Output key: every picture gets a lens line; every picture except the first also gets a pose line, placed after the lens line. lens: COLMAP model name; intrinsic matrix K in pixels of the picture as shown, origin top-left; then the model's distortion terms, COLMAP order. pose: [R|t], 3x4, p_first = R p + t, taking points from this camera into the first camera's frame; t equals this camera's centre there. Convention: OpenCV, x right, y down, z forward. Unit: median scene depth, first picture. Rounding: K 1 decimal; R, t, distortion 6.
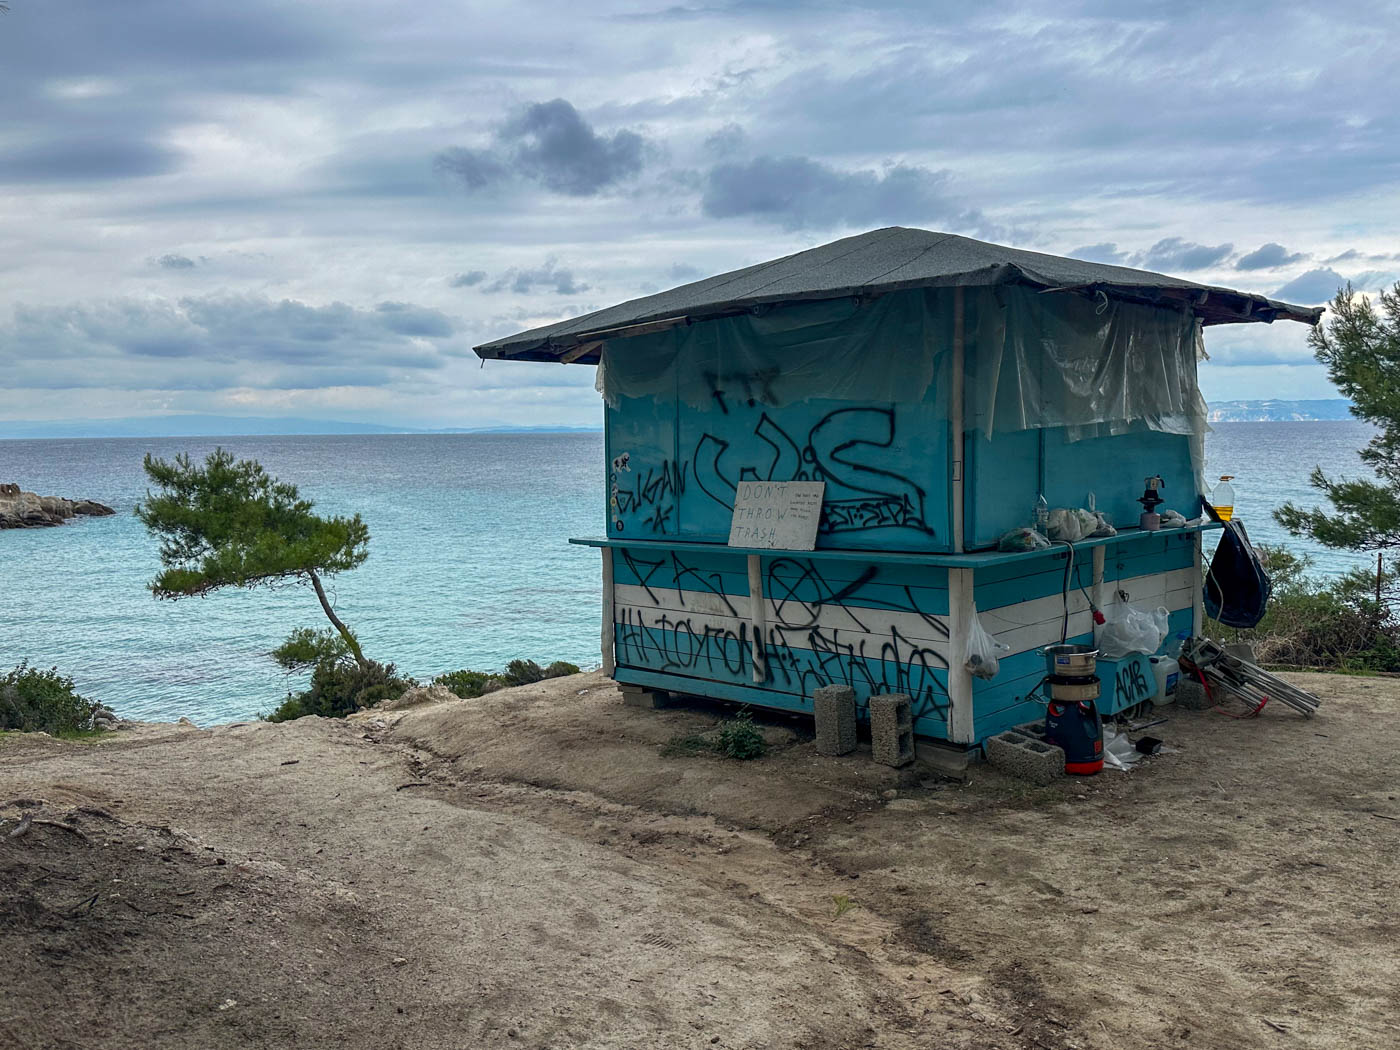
lens RADIAL K [[1140.7, 0, 704.4], [0, 1140.7, 528.1], [0, 0, 1]] dist [0.062826, 0.001346]
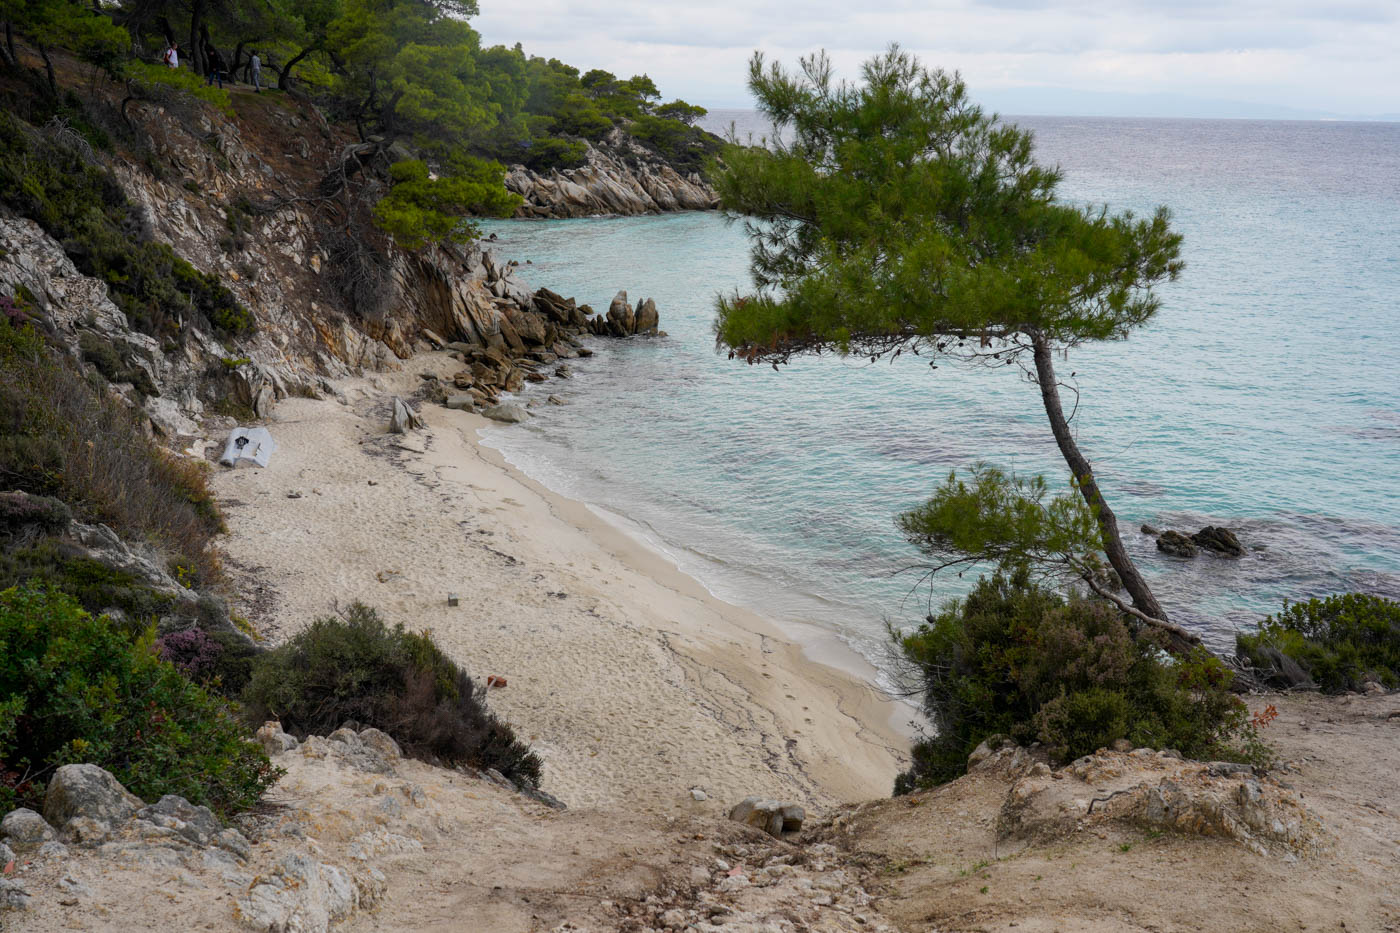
lens RADIAL K [[1549.0, 0, 701.8], [0, 1549.0, 472.4], [0, 0, 1]] dist [0.016277, 0.000000]
pose [[0.808898, 0.162050, -0.565176, -0.102419], [-0.081390, 0.982875, 0.165327, 0.003131], [0.582288, -0.087733, 0.808235, 0.444079]]
